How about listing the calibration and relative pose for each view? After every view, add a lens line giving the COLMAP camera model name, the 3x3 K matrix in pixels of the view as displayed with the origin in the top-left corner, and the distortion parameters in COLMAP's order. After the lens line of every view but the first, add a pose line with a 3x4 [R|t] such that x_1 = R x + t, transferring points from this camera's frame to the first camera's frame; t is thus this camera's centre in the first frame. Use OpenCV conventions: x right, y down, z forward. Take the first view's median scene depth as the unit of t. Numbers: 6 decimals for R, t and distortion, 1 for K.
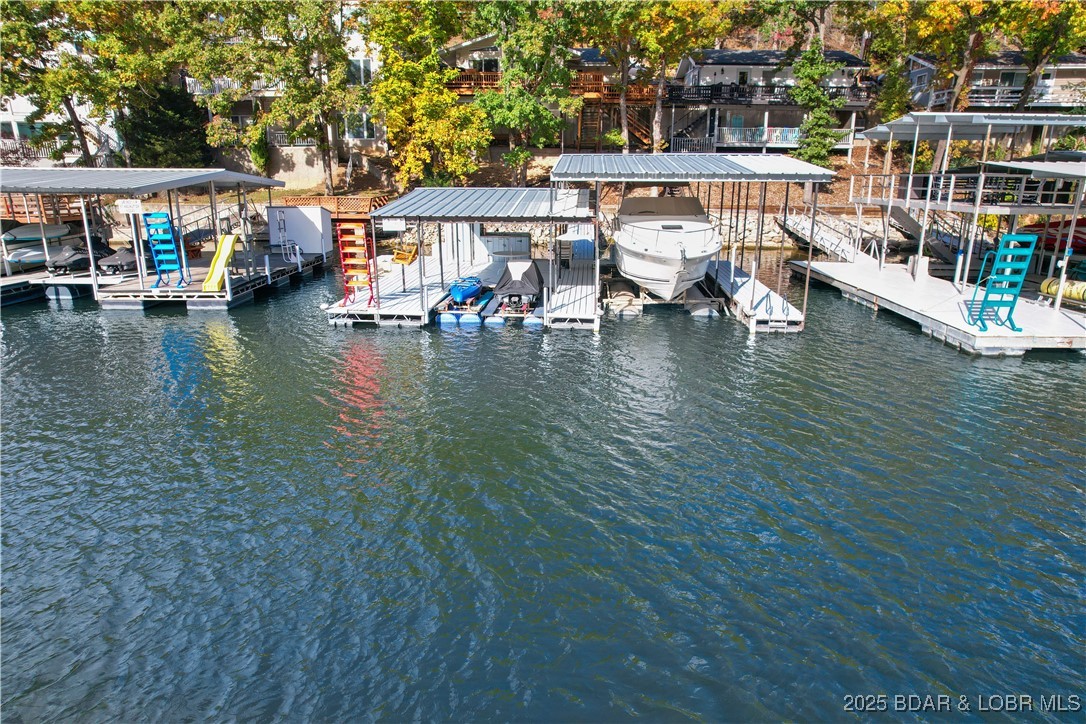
lens RADIAL K [[679.0, 0, 543.8], [0, 679.0, 298.2], [0, 0, 1]] dist [-0.073930, 0.070981]
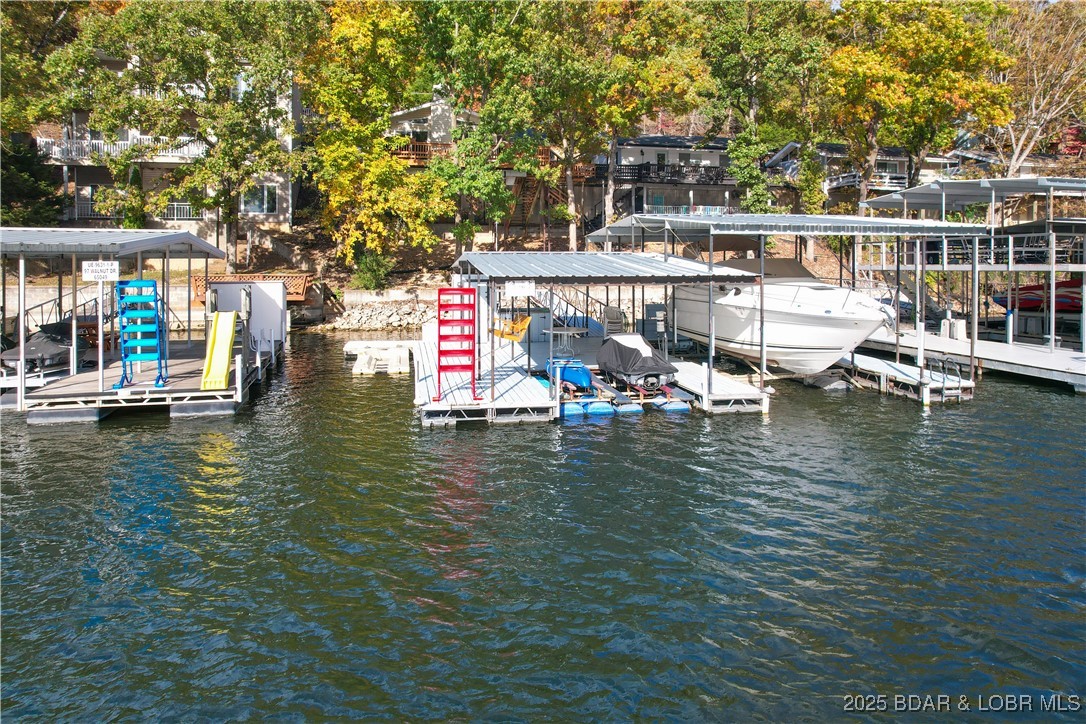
lens RADIAL K [[679.0, 0, 543.8], [0, 679.0, 298.2], [0, 0, 1]] dist [-0.073930, 0.070981]
pose [[0.973064, -0.018347, 0.229805, -0.311060], [0.048254, 0.990957, -0.125206, -0.000670], [-0.225429, 0.132923, 0.965149, 0.215042]]
